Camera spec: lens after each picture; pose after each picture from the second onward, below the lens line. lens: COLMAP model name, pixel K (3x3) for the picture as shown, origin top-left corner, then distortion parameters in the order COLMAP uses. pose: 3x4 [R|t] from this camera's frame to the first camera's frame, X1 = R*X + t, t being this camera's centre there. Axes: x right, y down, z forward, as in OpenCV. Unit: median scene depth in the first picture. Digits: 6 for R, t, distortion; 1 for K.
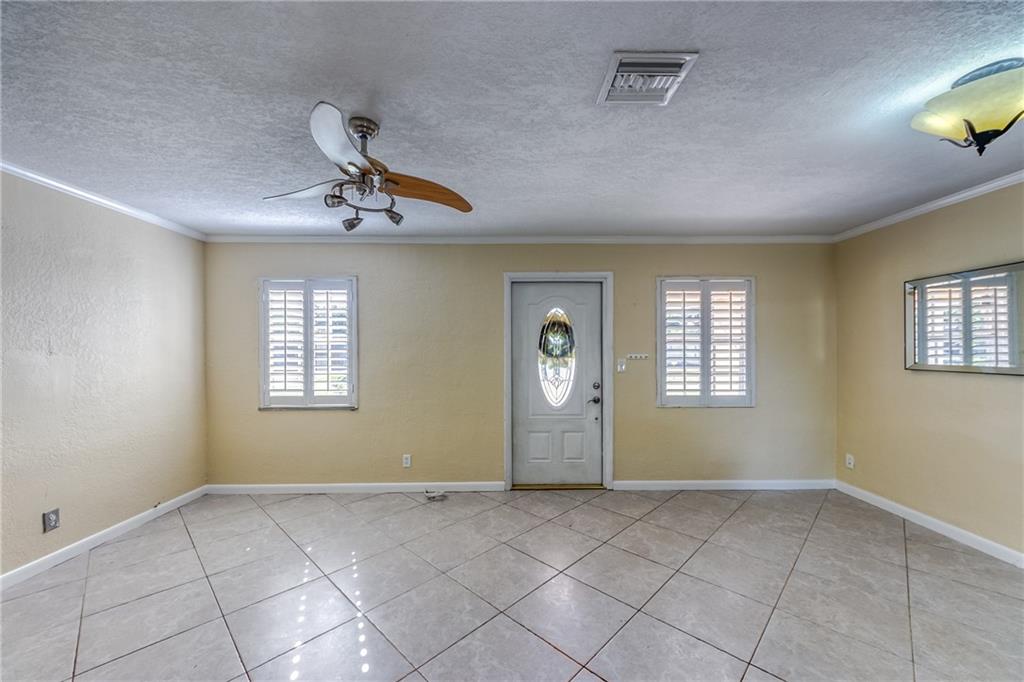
lens RADIAL K [[383.3, 0, 515.1], [0, 383.3, 351.1], [0, 0, 1]] dist [0.000277, -0.000115]
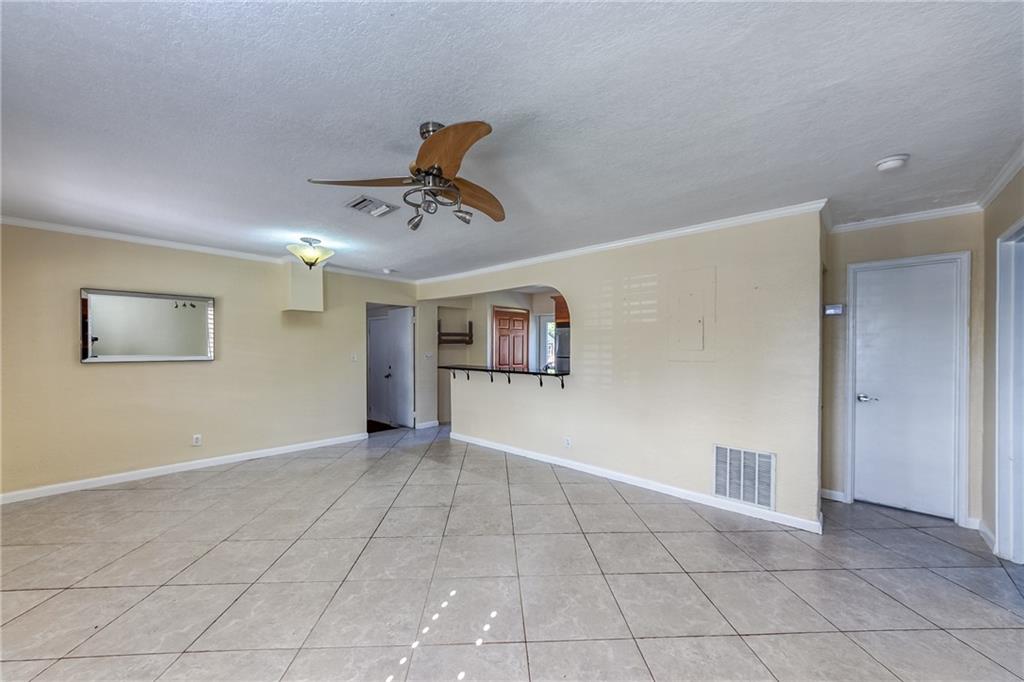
lens RADIAL K [[388.4, 0, 512.3], [0, 388.4, 346.7], [0, 0, 1]] dist [0.000232, -0.000025]
pose [[-0.731747, 0.002094, 0.681573, -0.625015], [0.004133, 0.999991, 0.001365, 0.001470], [-0.681564, 0.003816, -0.731749, 0.794514]]
